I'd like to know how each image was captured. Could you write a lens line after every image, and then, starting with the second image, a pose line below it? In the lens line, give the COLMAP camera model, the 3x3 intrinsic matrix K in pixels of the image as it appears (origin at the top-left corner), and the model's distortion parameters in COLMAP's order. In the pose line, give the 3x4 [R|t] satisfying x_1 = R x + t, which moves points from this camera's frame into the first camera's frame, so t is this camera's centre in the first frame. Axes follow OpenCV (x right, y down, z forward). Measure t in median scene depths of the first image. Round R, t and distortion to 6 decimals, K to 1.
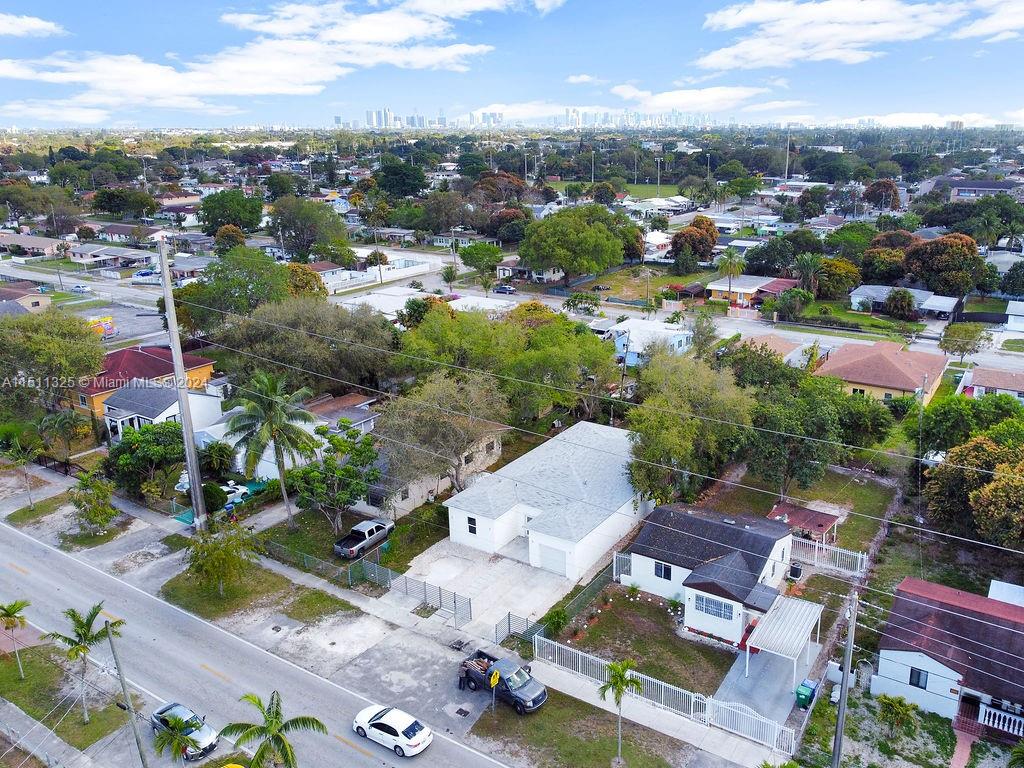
lens RADIAL K [[823.5, 0, 533.1], [0, 823.5, 363.3], [0, 0, 1]] dist [0.000886, -0.005465]
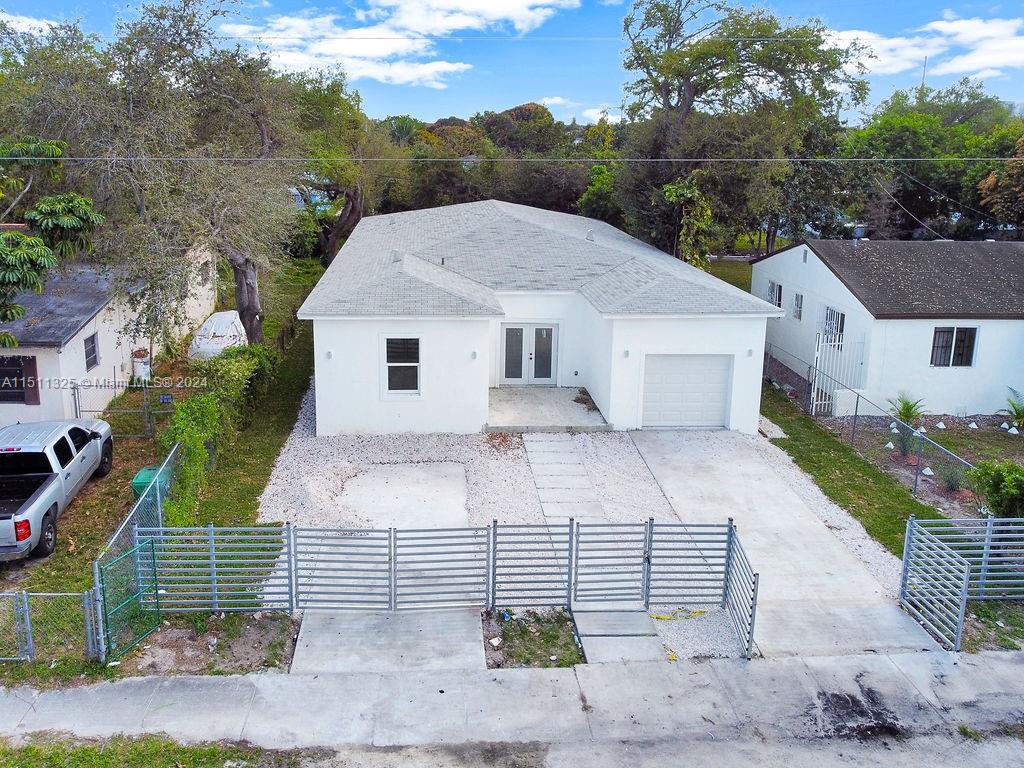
lens RADIAL K [[839.2, 0, 468.6], [0, 839.2, 265.9], [0, 0, 1]] dist [-0.007214, 0.003965]
pose [[0.811918, -0.077275, 0.578635, -0.262097], [0.141757, 0.987631, -0.067011, 0.198712], [-0.566299, 0.136433, 0.812829, 0.762914]]
